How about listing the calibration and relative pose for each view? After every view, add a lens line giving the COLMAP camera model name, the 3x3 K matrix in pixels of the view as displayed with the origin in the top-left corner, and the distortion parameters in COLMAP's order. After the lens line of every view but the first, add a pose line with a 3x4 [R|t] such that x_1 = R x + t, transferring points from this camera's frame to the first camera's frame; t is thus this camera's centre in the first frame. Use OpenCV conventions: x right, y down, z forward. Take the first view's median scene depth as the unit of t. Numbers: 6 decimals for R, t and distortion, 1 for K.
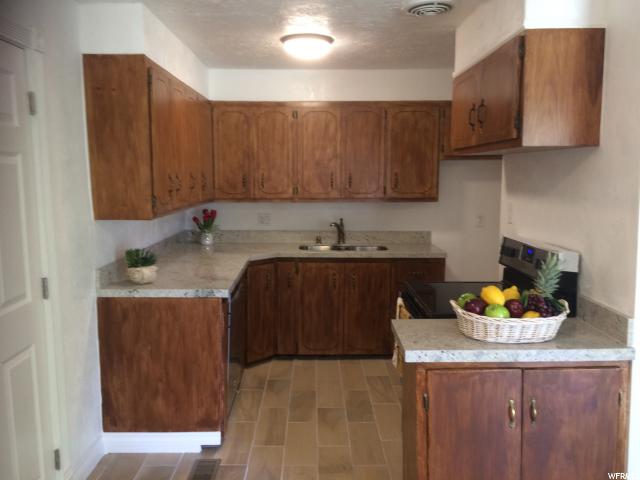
lens RADIAL K [[544.7, 0, 320.6], [0, 544.7, 240.0], [0, 0, 1]] dist [0.039549, -0.001948]
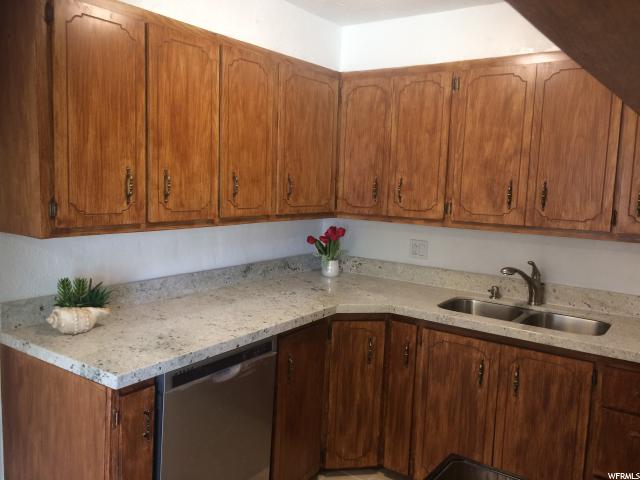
lens RADIAL K [[544.7, 0, 319.5], [0, 544.7, 237.8], [0, 0, 1]] dist [0.039549, -0.001948]
pose [[0.807200, 0.093445, -0.582835, 0.199501], [-0.106353, 0.994255, 0.012114, -0.050044], [0.580618, 0.052208, 0.812500, 0.422854]]
